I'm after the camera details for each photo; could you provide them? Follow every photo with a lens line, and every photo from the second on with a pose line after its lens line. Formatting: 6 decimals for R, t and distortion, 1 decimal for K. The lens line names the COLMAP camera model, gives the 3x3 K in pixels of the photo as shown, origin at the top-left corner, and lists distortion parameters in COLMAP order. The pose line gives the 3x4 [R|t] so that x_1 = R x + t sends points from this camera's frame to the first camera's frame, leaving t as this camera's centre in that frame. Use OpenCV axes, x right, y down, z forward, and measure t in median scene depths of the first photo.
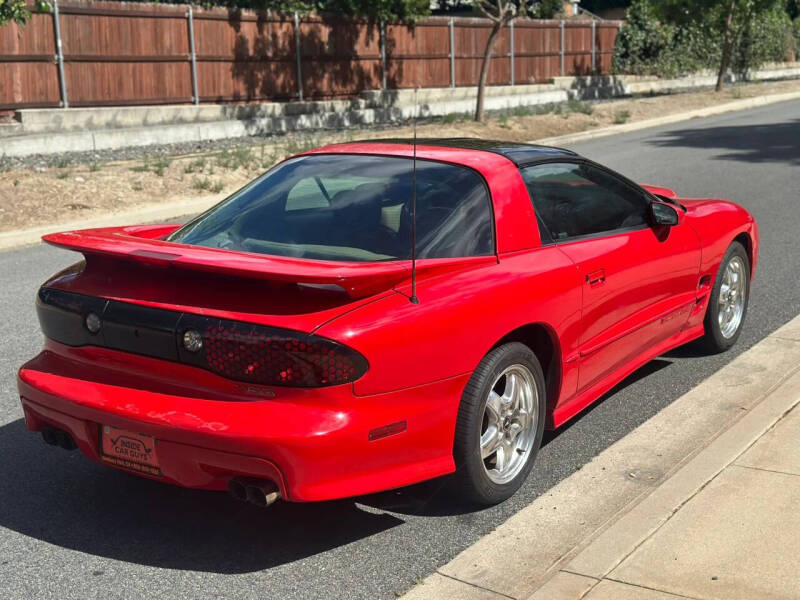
lens RADIAL K [[1135.2, 0, 400.0], [0, 1135.2, 300.0], [0, 0, 1]] dist [0.205394, -0.431622]
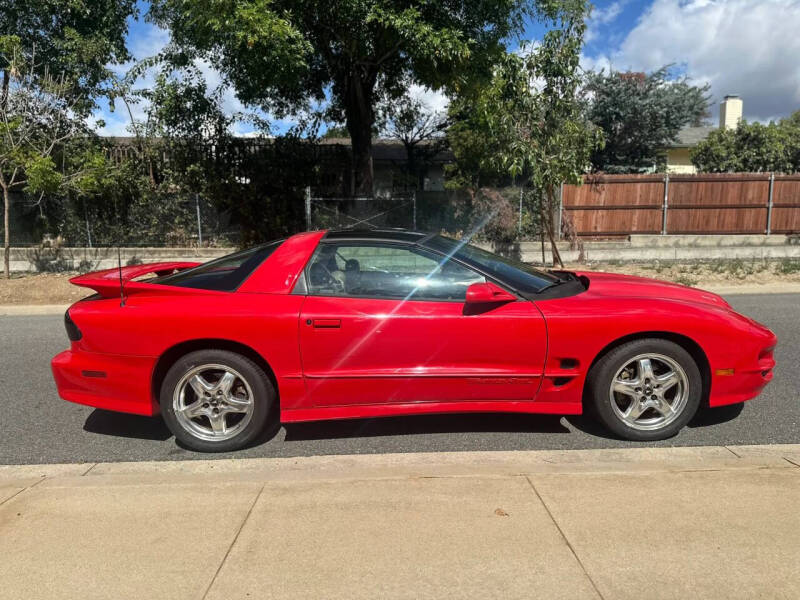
lens RADIAL K [[576.4, 0, 400.0], [0, 576.4, 300.0], [0, 0, 1]] dist [0.030073, -0.009679]
pose [[0.574718, 0.117933, -0.809809, 0.201233], [-0.168765, 0.985371, 0.023729, -0.021107], [0.800761, 0.123030, 0.586213, 0.170642]]
